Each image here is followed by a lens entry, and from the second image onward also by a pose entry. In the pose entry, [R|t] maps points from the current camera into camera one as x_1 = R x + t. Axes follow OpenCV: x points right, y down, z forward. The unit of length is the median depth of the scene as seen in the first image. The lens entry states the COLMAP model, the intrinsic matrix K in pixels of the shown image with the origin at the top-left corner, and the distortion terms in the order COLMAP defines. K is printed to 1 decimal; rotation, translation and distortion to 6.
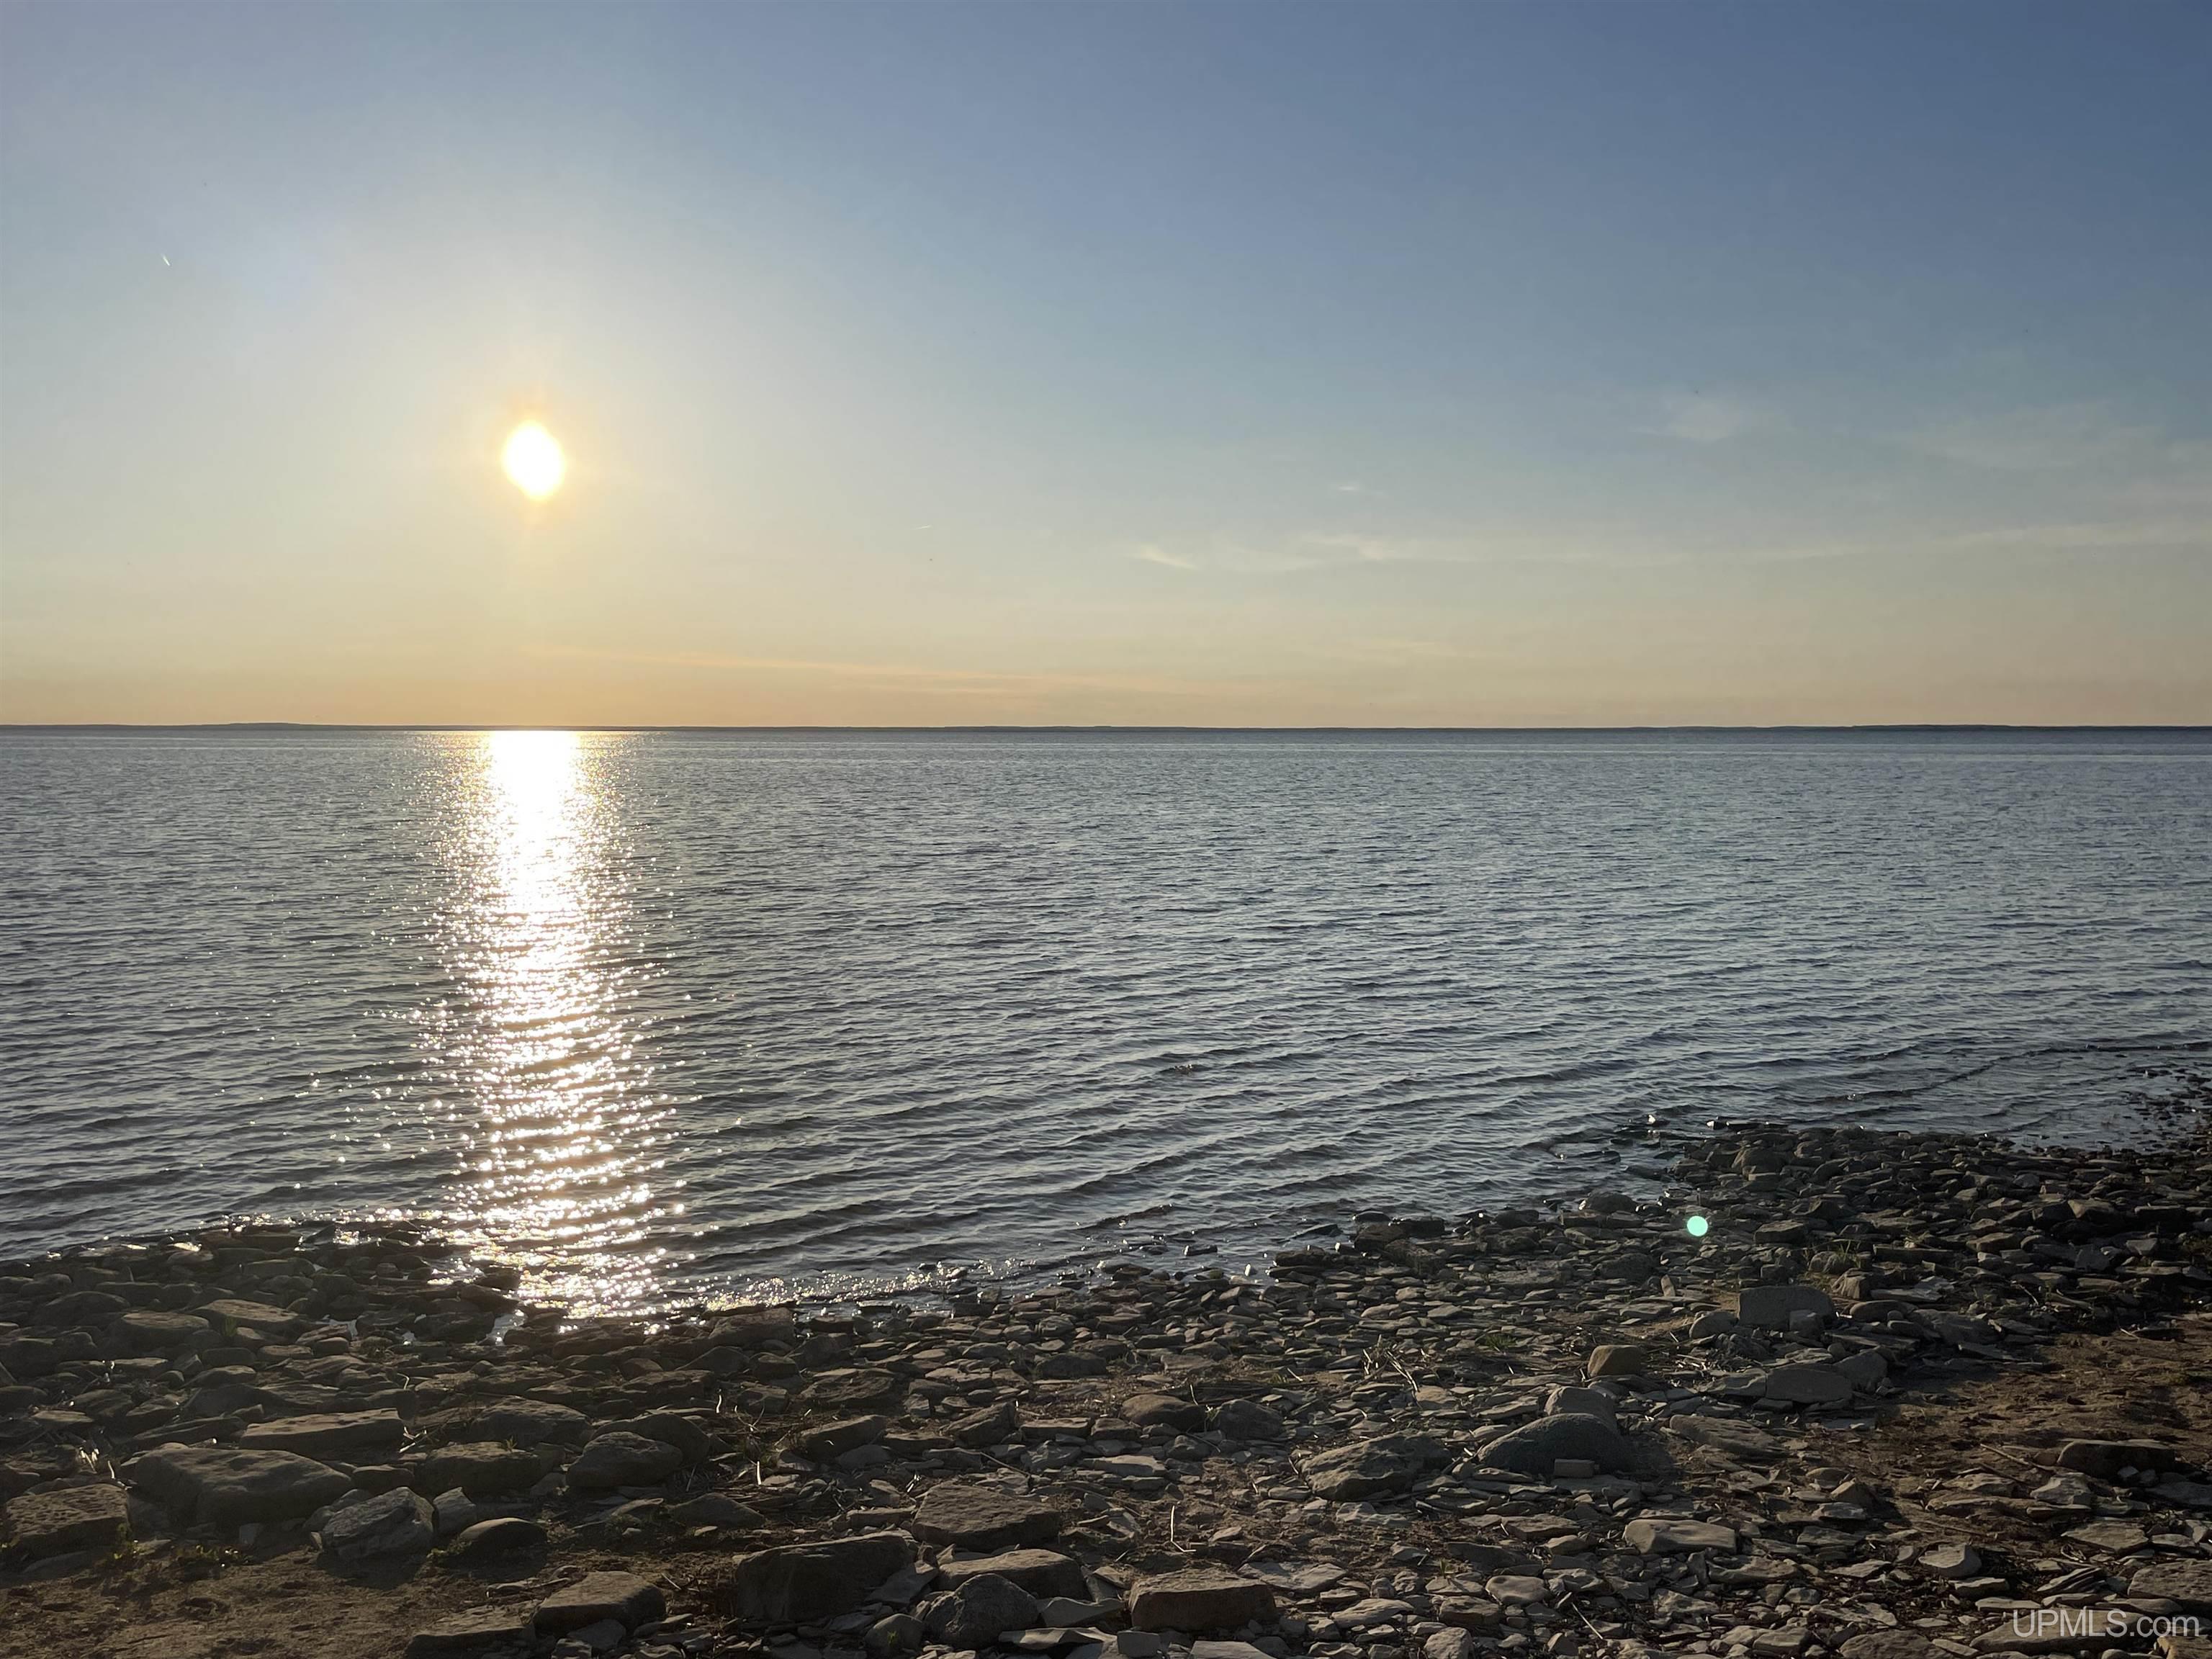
lens RADIAL K [[1898.4, 0, 1106.8], [0, 1898.4, 814.5], [0, 0, 1]] dist [0.045734, -0.059285]
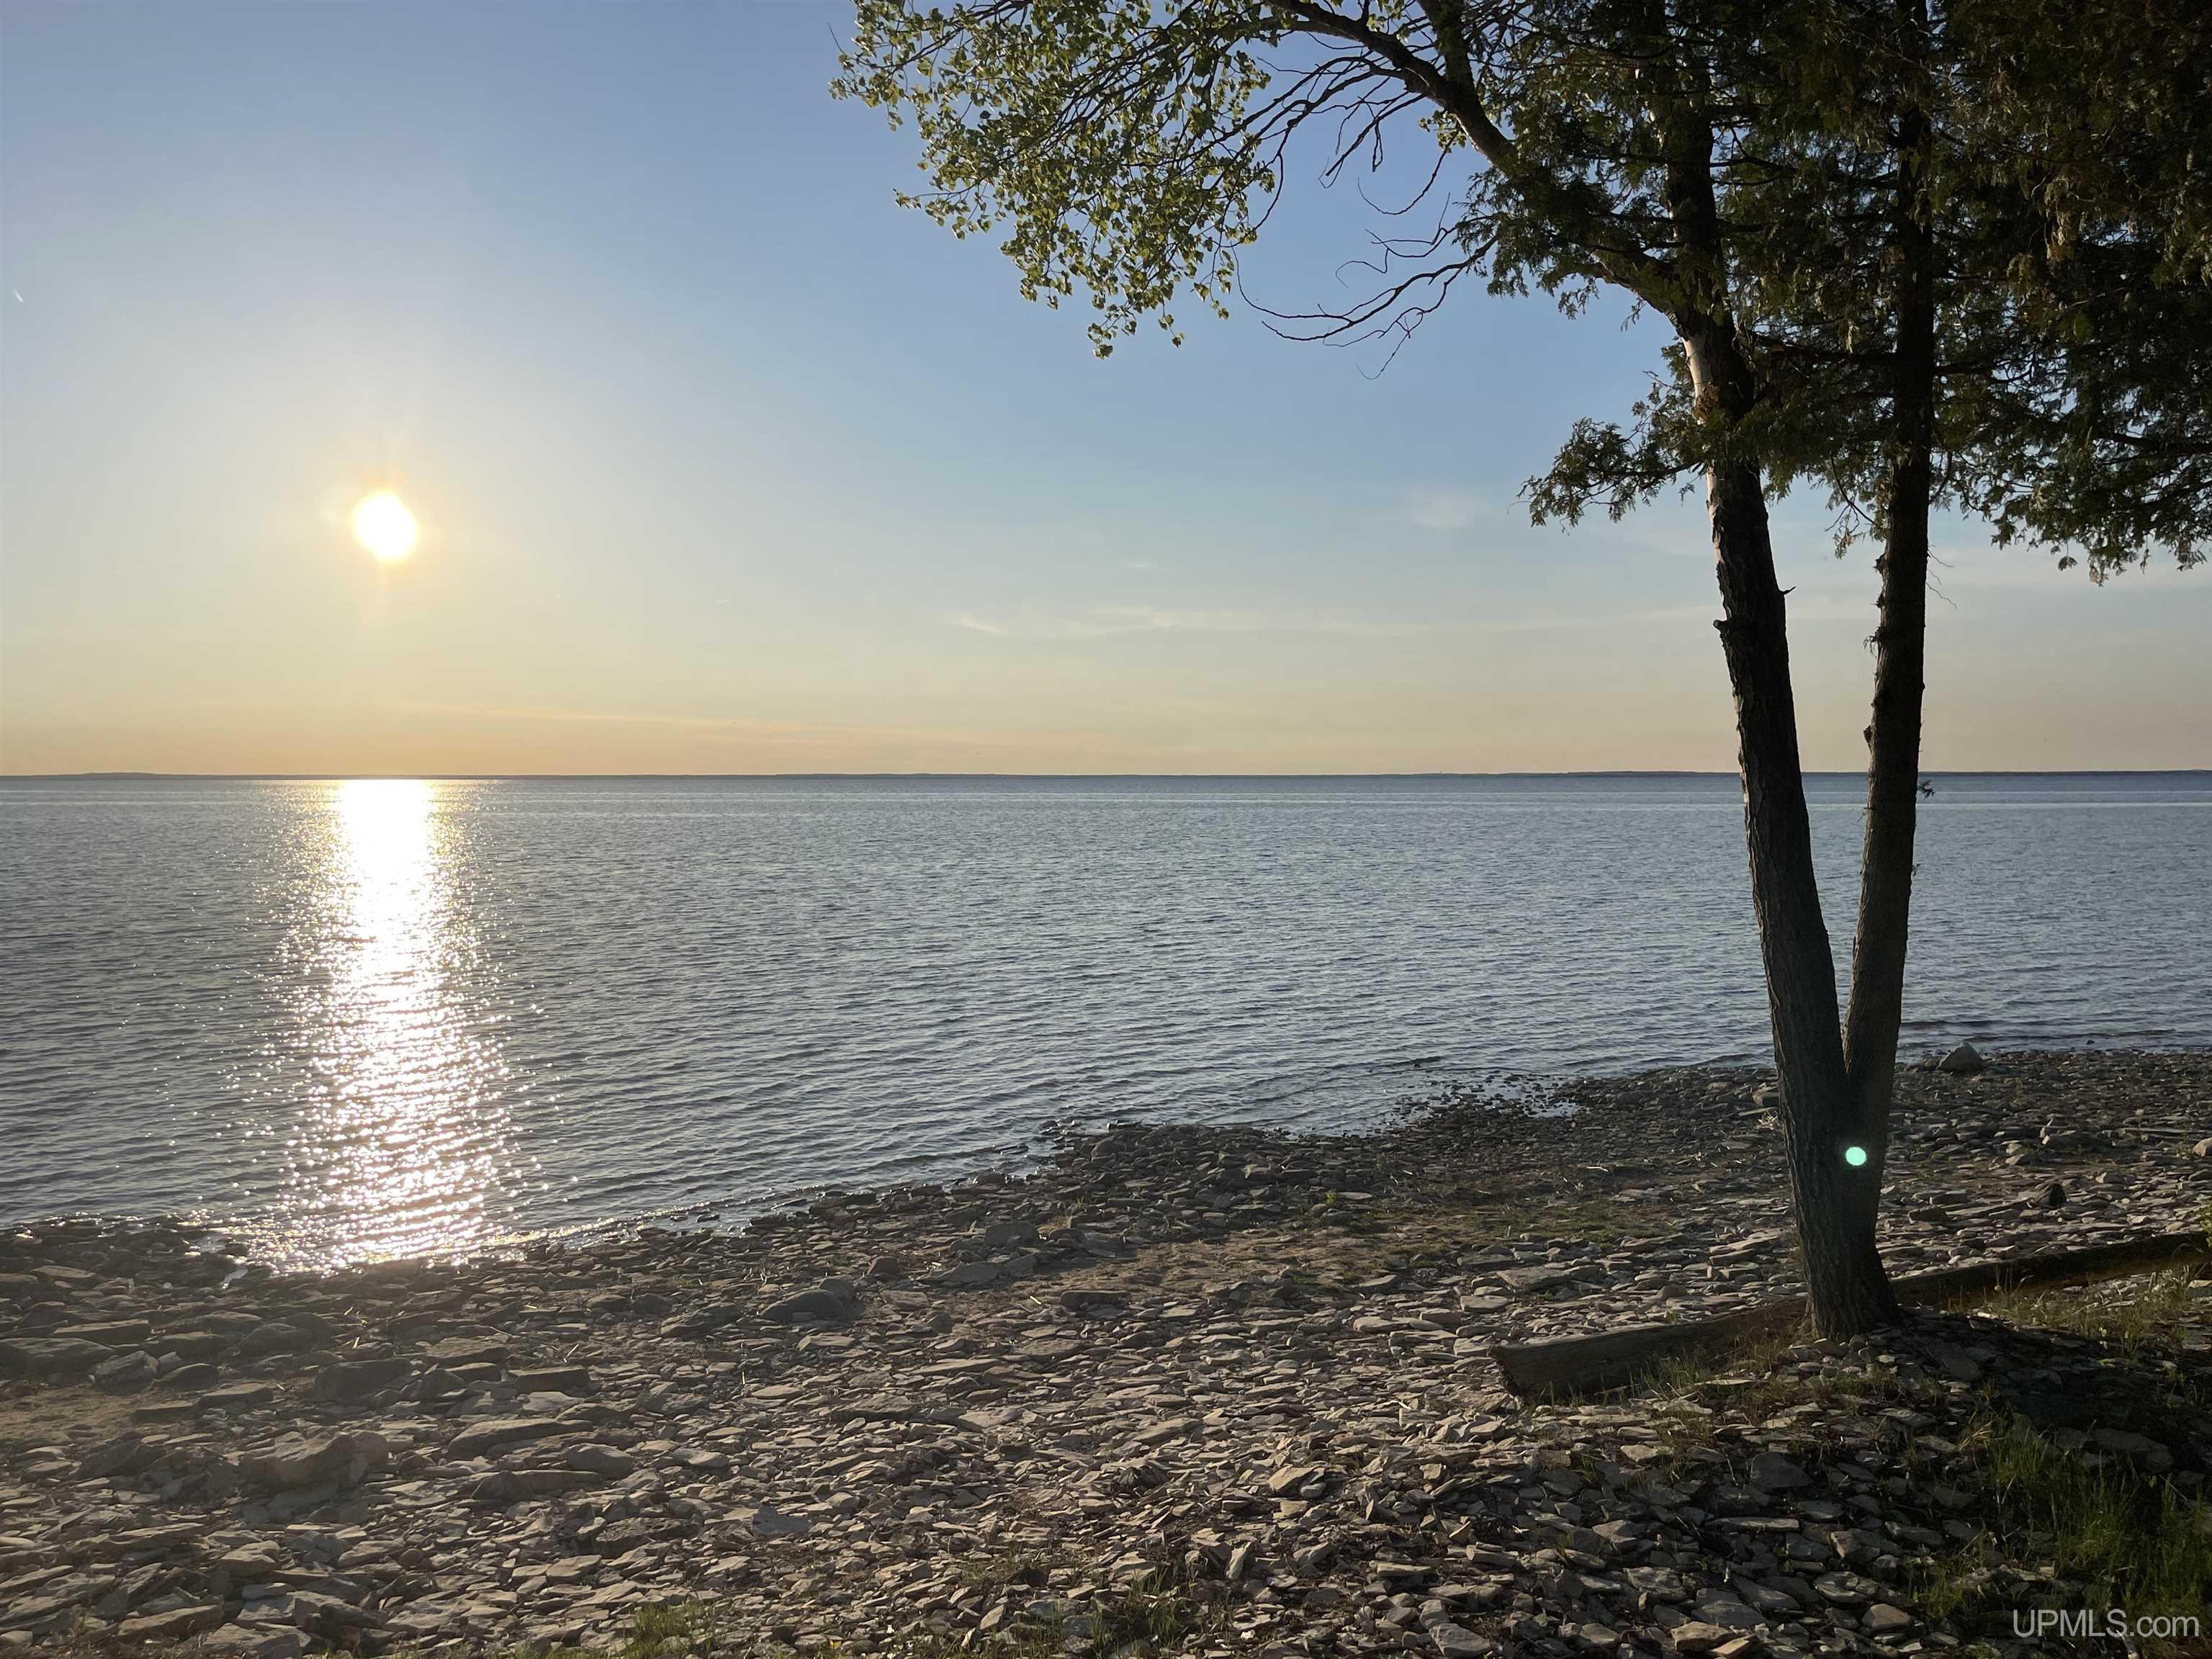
lens RADIAL K [[1700.9, 0, 1122.1], [0, 1700.9, 822.9], [0, 0, 1]] dist [0.034534, -0.032887]
pose [[0.993750, -0.006244, 0.111456, 0.336776], [0.008159, 0.999827, -0.016734, -0.104568], [-0.111332, 0.017538, 0.993628, -0.652697]]
